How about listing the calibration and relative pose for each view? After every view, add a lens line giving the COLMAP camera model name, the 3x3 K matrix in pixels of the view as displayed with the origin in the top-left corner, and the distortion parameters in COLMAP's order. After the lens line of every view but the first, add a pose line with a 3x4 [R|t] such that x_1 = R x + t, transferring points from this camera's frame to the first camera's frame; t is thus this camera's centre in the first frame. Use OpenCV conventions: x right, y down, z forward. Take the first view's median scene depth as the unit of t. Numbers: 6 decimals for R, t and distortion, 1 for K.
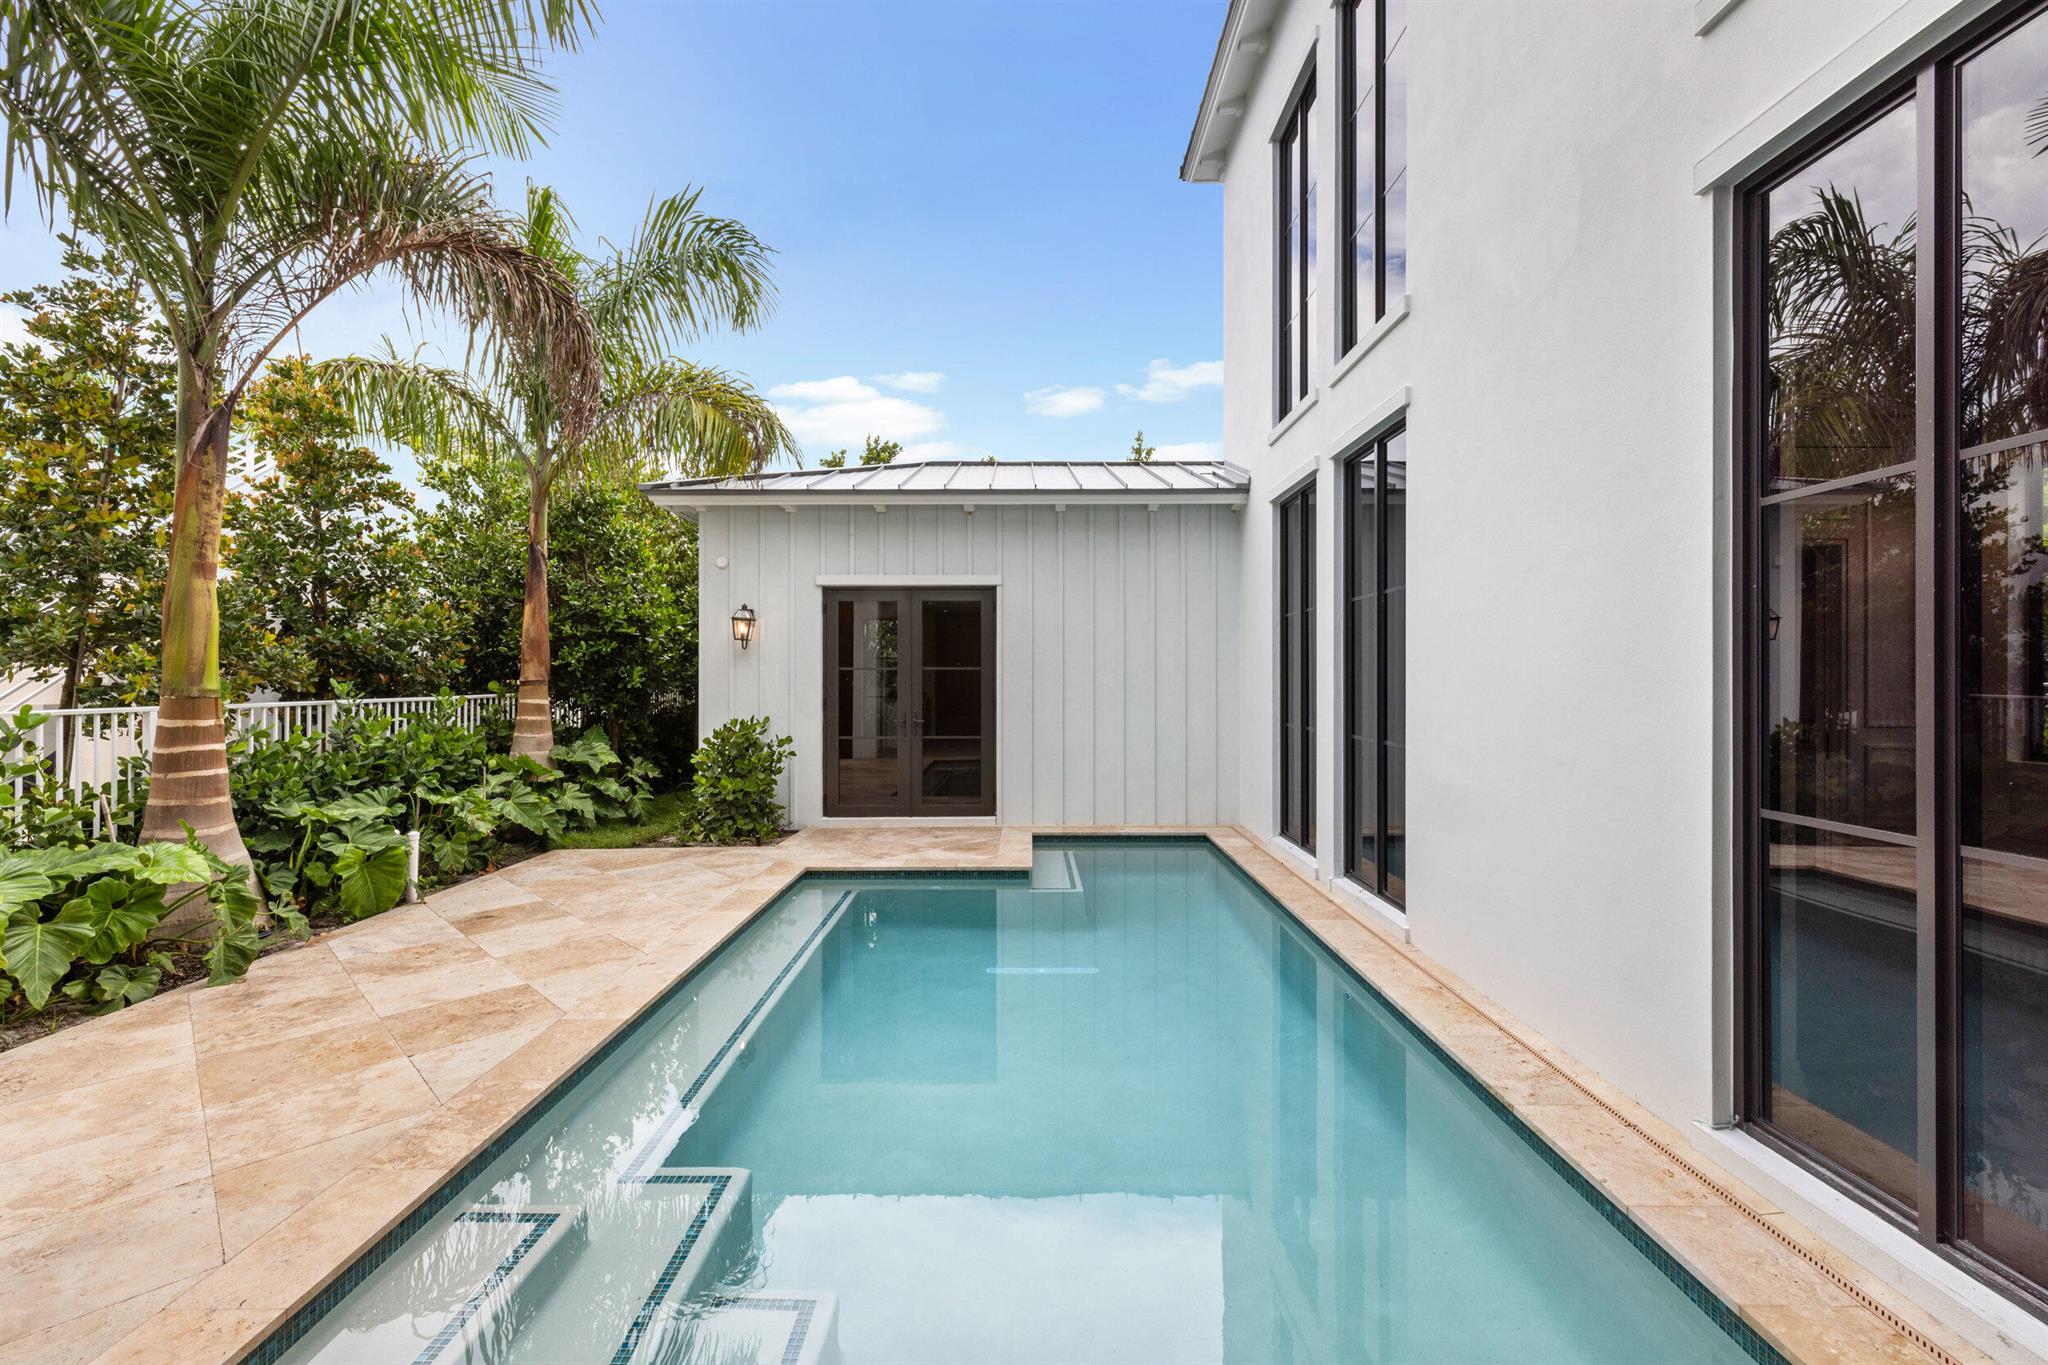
lens RADIAL K [[879.4, 0, 1025.4], [0, 879.4, 674.7], [0, 0, 1]] dist [0.002762, 0.000600]
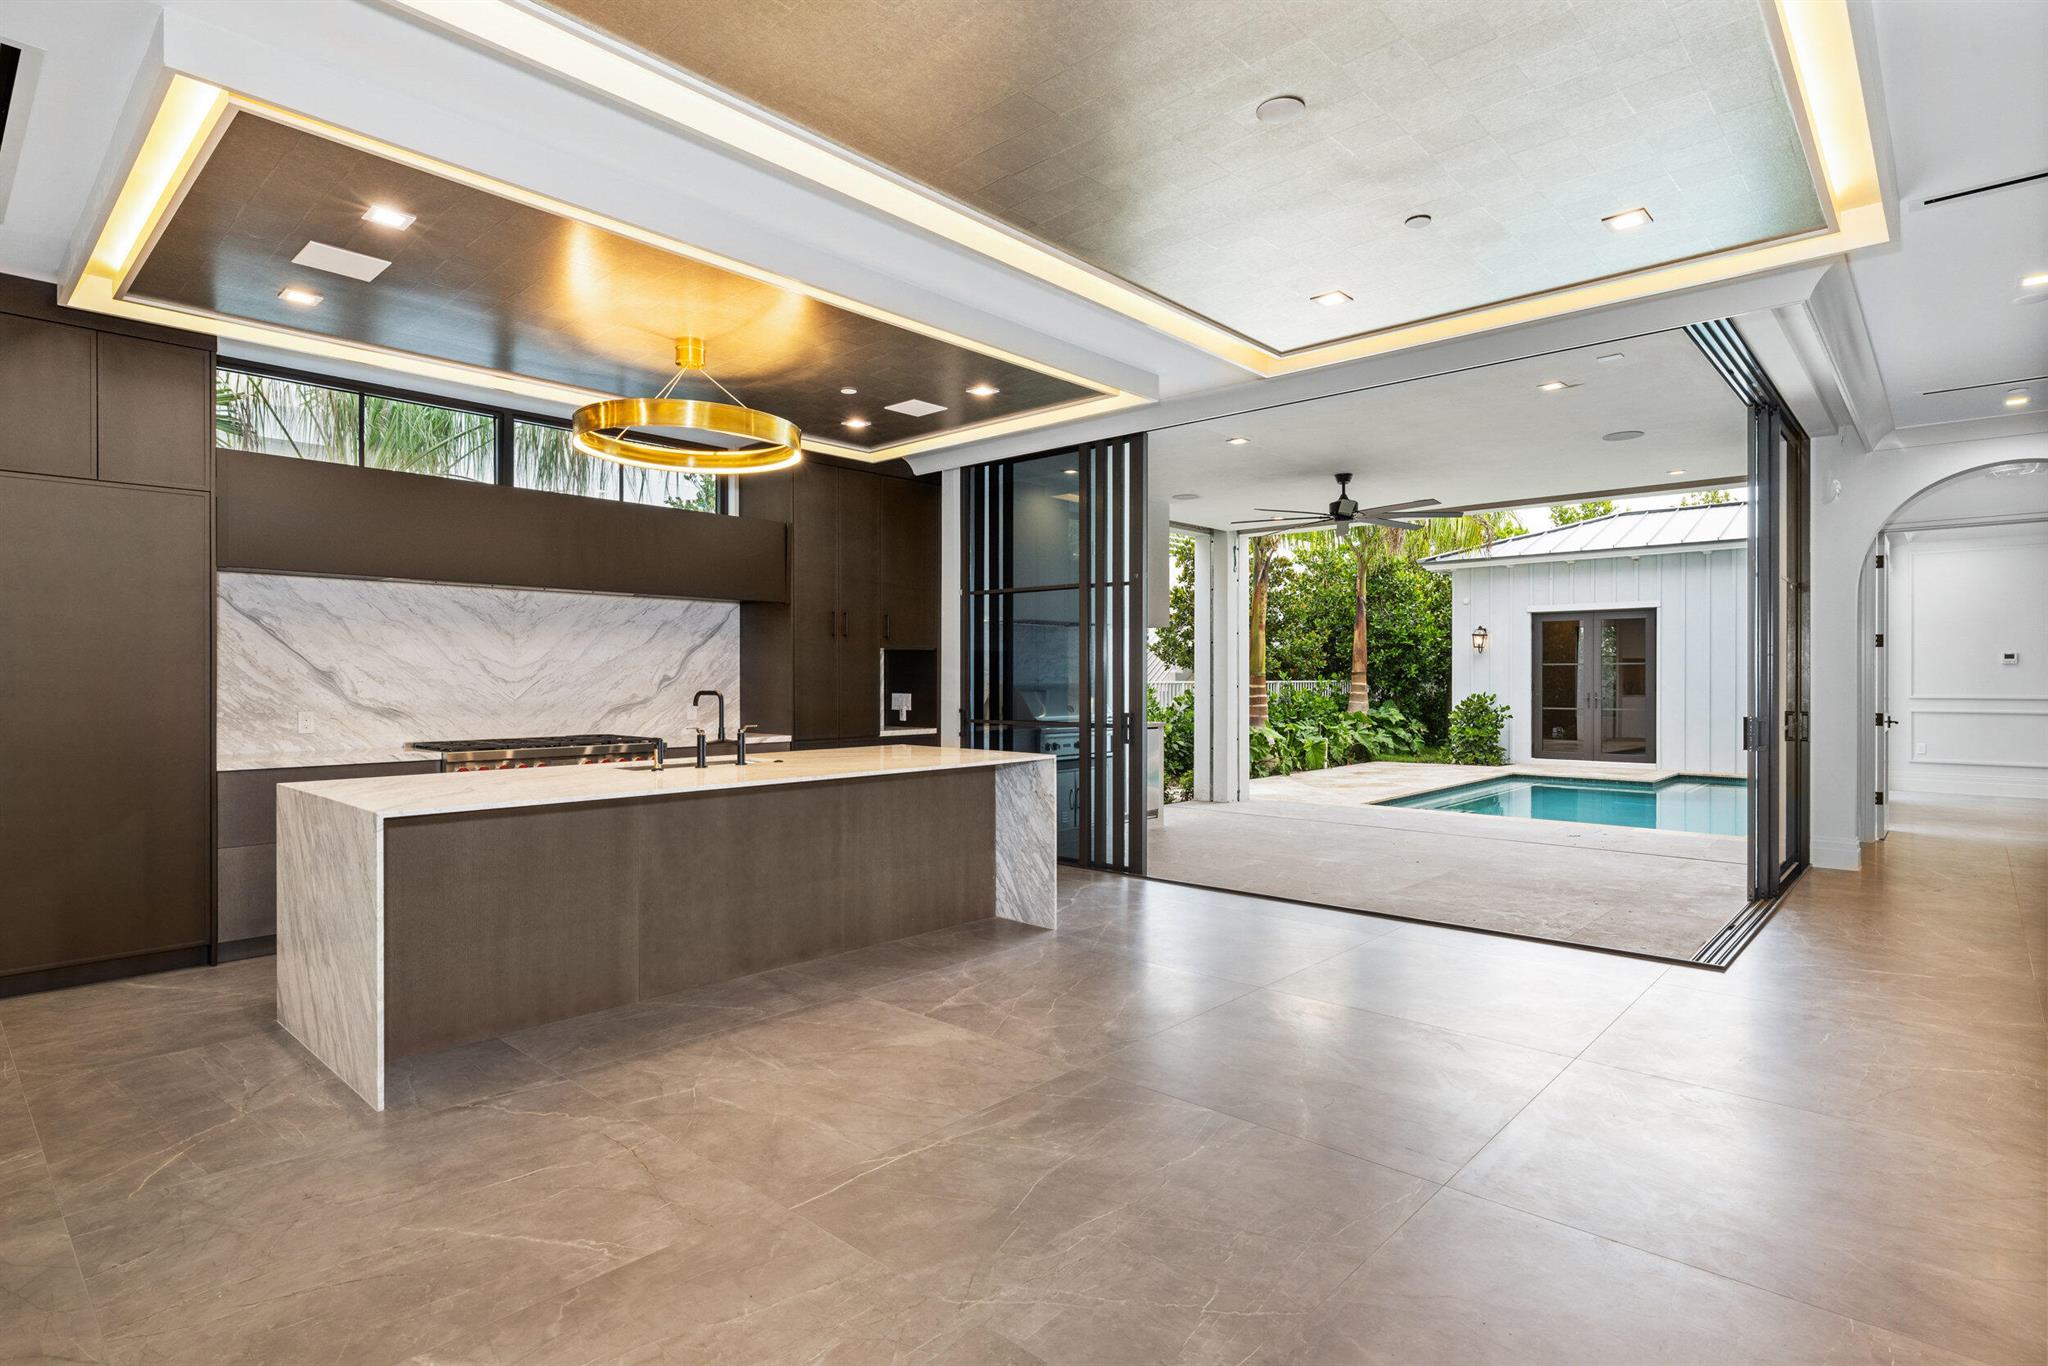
lens RADIAL K [[1026.7, 0, 1035.3], [0, 1026.7, 677.2], [0, 0, 1]] dist [-0.001725, 0.000006]
pose [[0.743801, 0.000069, -0.668401, 0.410334], [0.001201, 0.999998, 0.001440, 0.015177], [0.668400, -0.001874, 0.743800, -1.171721]]
